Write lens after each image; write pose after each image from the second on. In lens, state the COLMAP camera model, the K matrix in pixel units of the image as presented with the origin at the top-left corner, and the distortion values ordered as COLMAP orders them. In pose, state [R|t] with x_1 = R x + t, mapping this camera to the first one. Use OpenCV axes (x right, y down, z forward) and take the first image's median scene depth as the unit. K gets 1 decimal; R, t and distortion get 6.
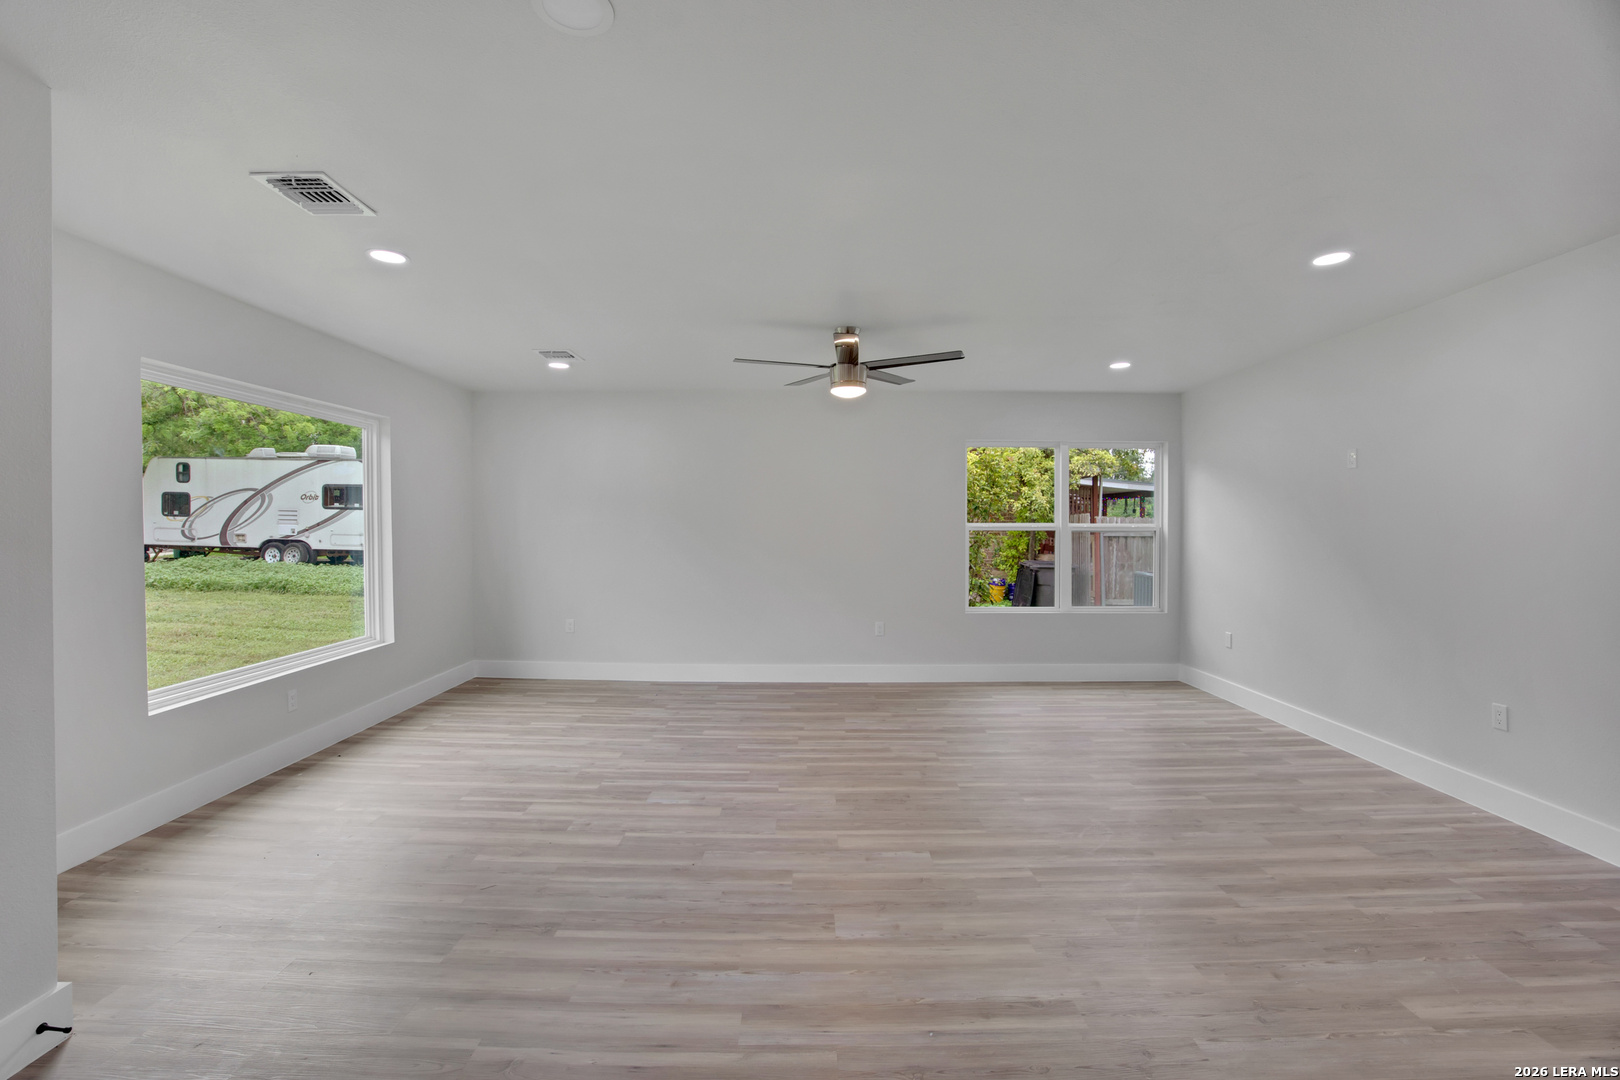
lens RADIAL K [[683.3, 0, 814.5], [0, 683.3, 540.6], [0, 0, 1]] dist [-0.053503, 0.013721]
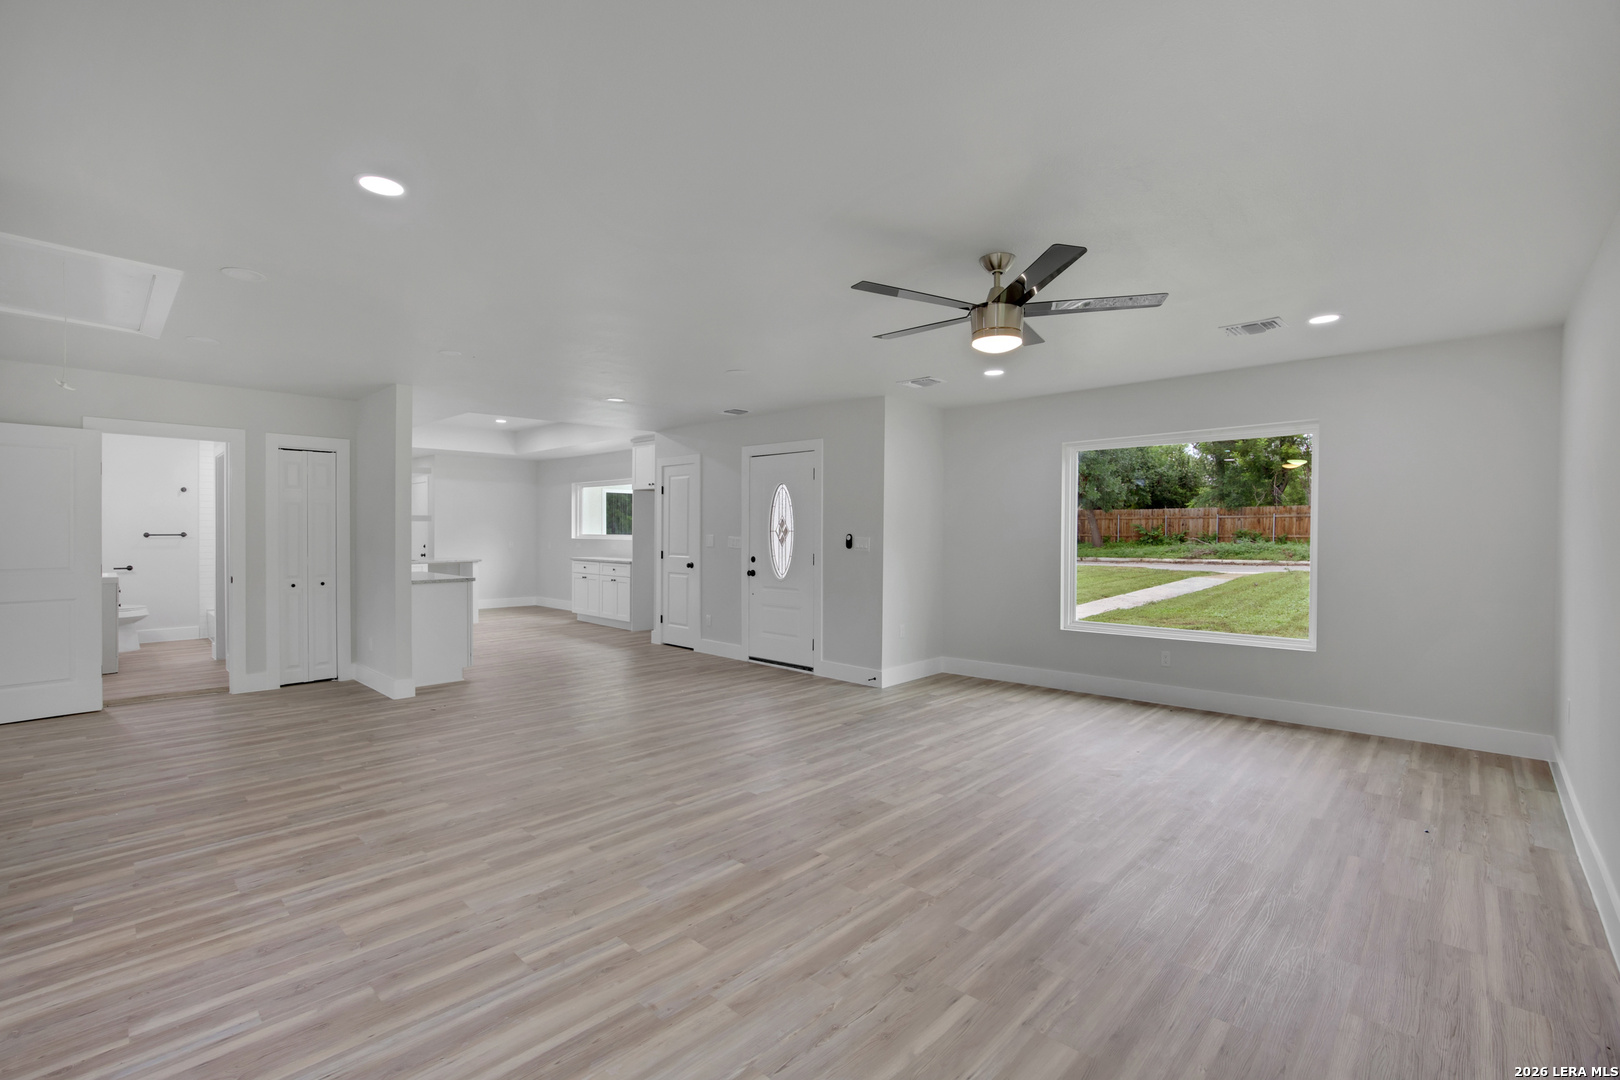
lens RADIAL K [[683.3, 0, 814.5], [0, 683.3, 540.6], [0, 0, 1]] dist [-0.053503, 0.013721]
pose [[-0.679460, 0.005199, -0.733694, 1.082322], [-0.017242, 0.999586, 0.023051, -0.042234], [0.733510, 0.028312, -0.679089, 2.042833]]
